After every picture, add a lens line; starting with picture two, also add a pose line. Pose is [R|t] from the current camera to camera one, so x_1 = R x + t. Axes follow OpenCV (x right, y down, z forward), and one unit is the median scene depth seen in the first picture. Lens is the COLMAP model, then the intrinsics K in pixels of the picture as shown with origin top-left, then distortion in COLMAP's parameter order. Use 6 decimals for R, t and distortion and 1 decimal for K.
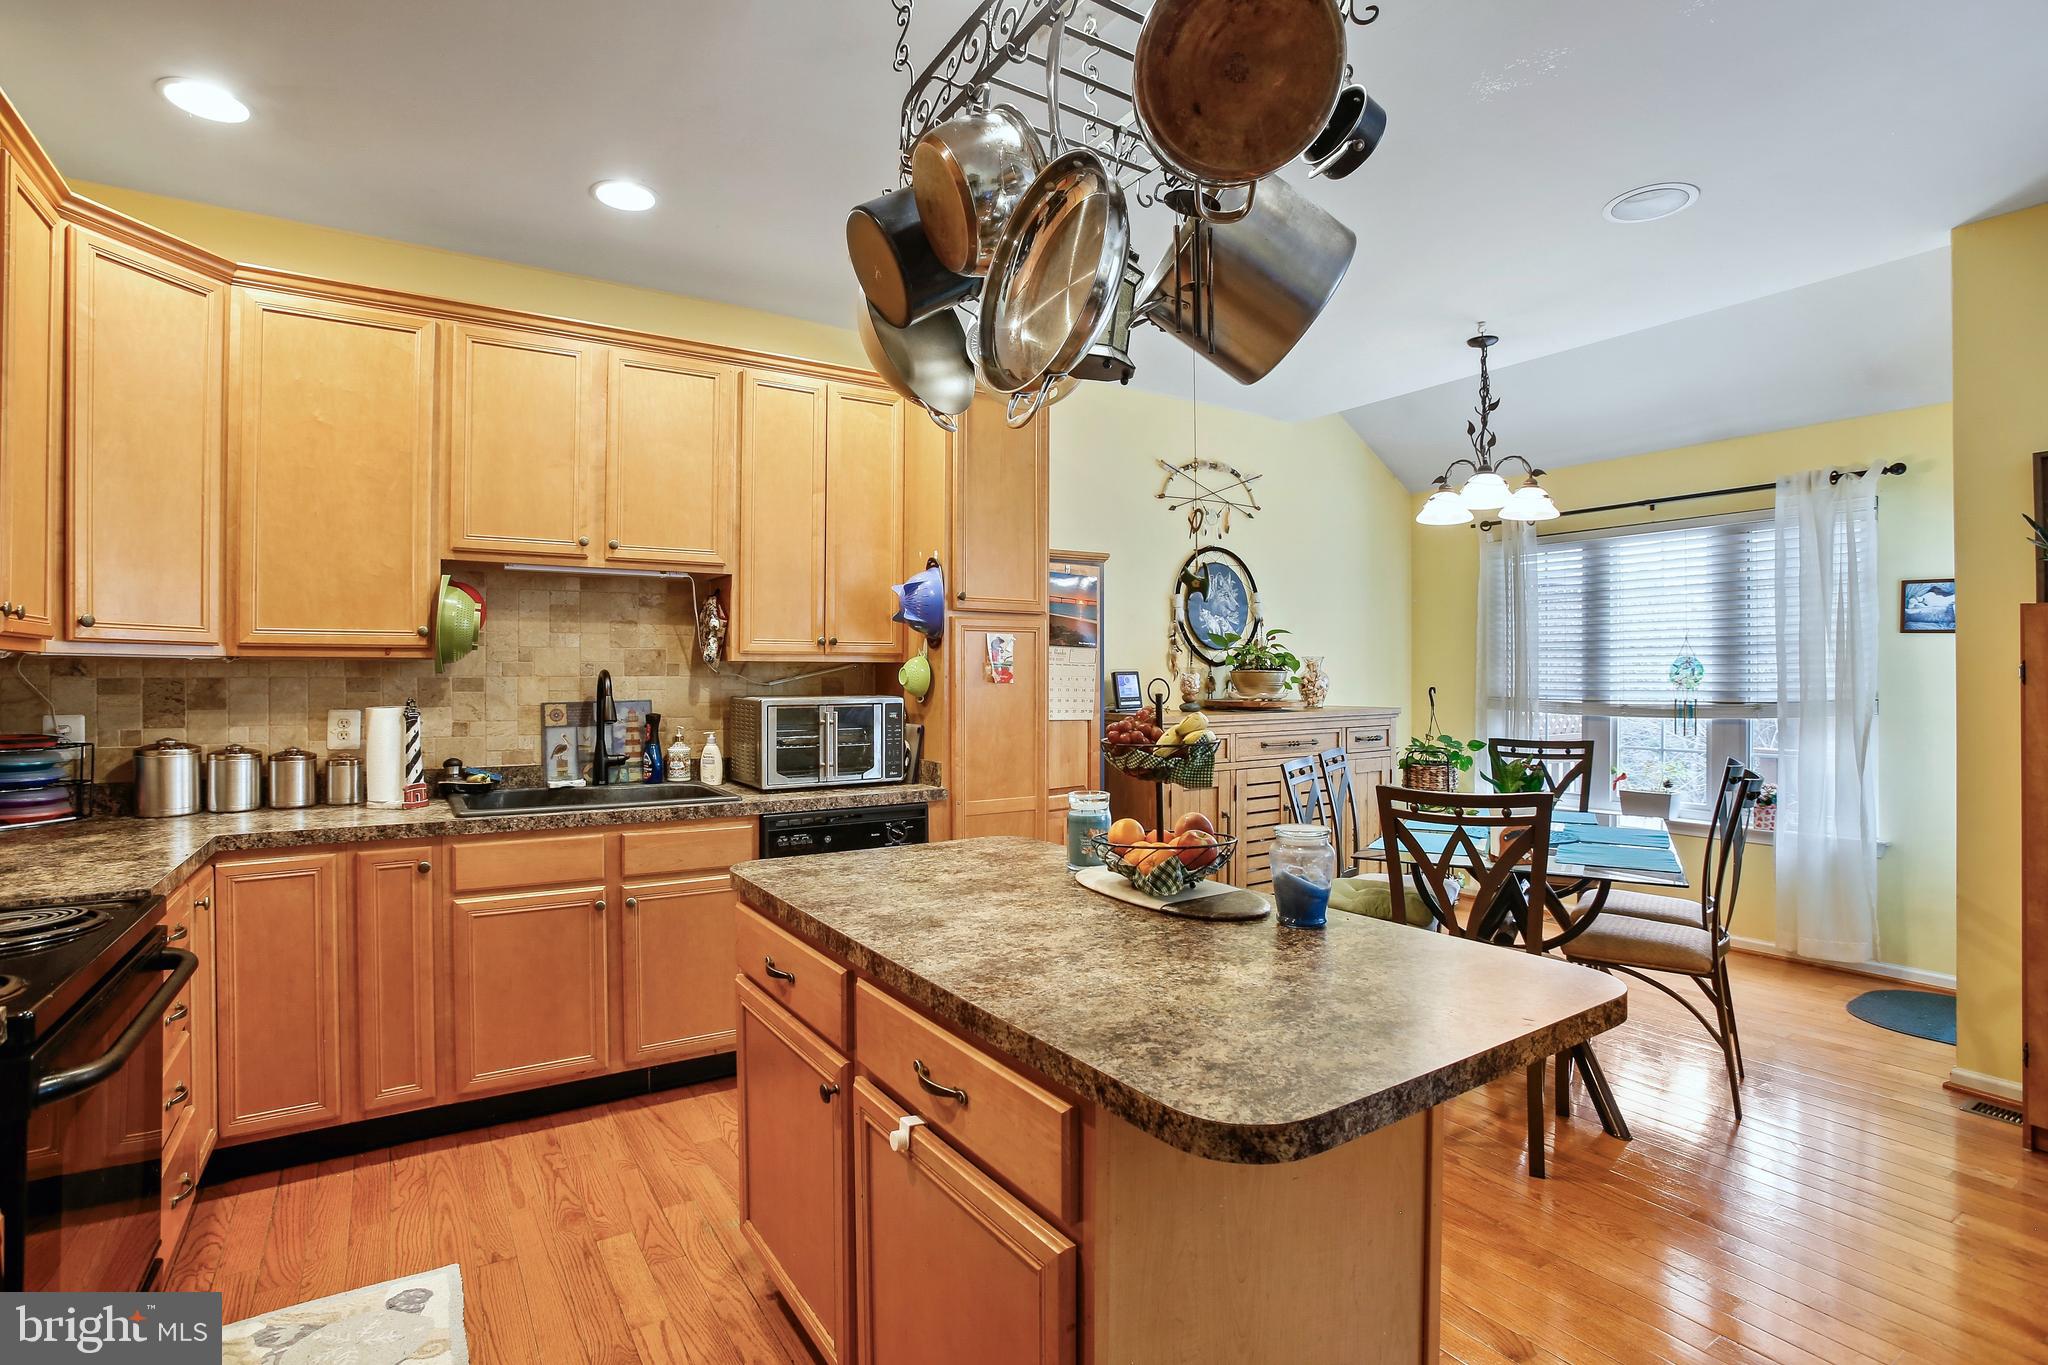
lens RADIAL K [[980.6, 0, 1023.2], [0, 980.6, 669.5], [0, 0, 1]] dist [-0.068612, 0.031808]
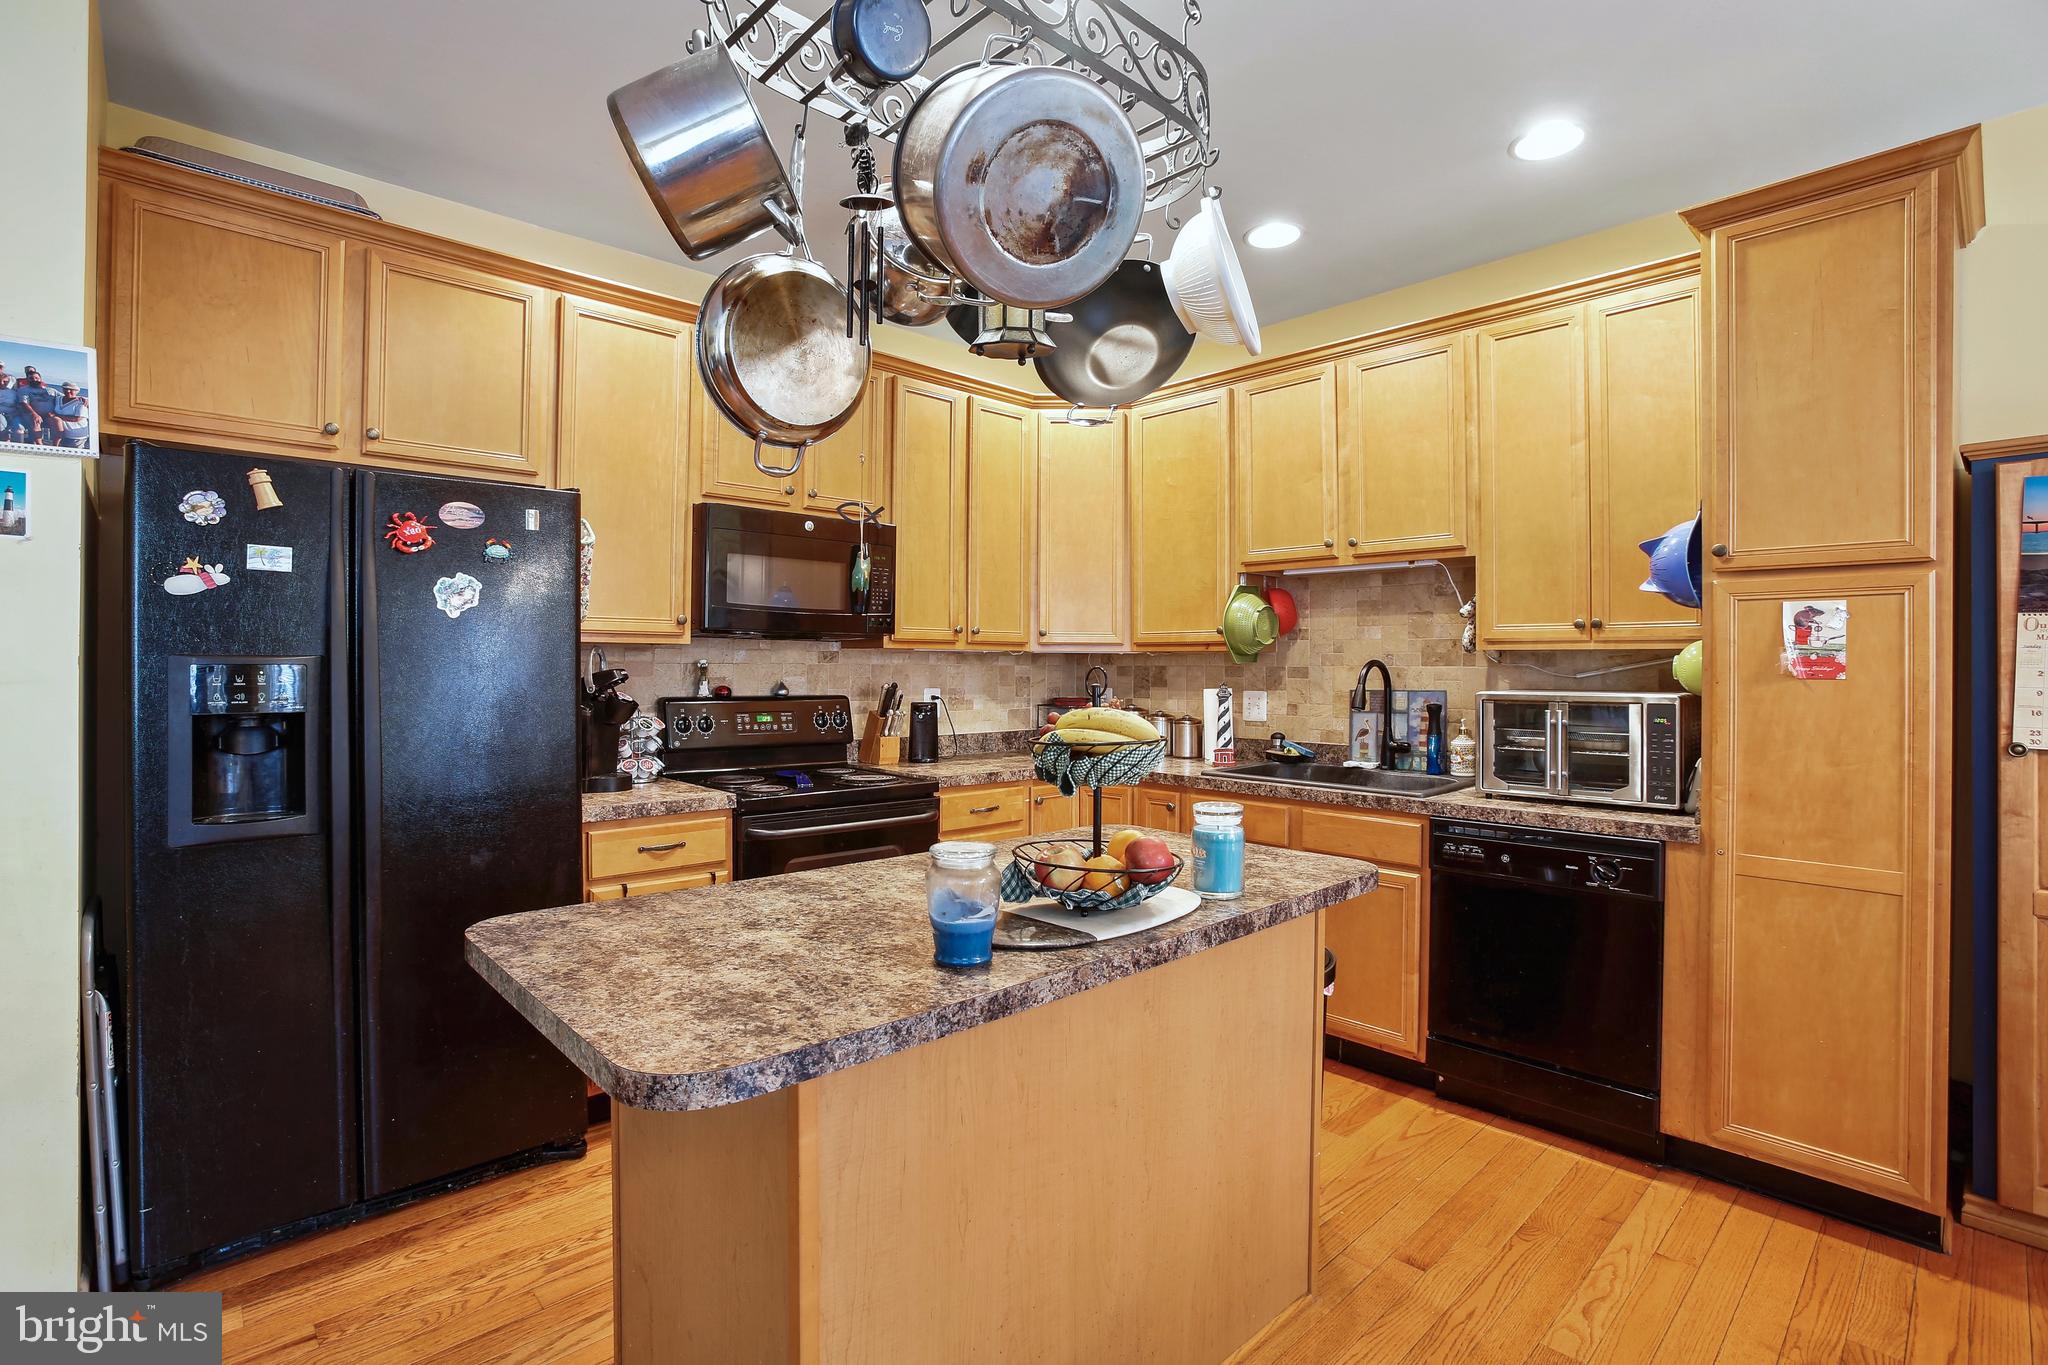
lens RADIAL K [[980.6, 0, 1023.2], [0, 980.6, 669.5], [0, 0, 1]] dist [-0.068612, 0.031808]
pose [[0.181323, 0.007125, -0.983398, 0.426554], [0.002378, 0.999968, 0.007683, 0.001373], [0.983421, -0.003731, 0.181300, 0.340509]]
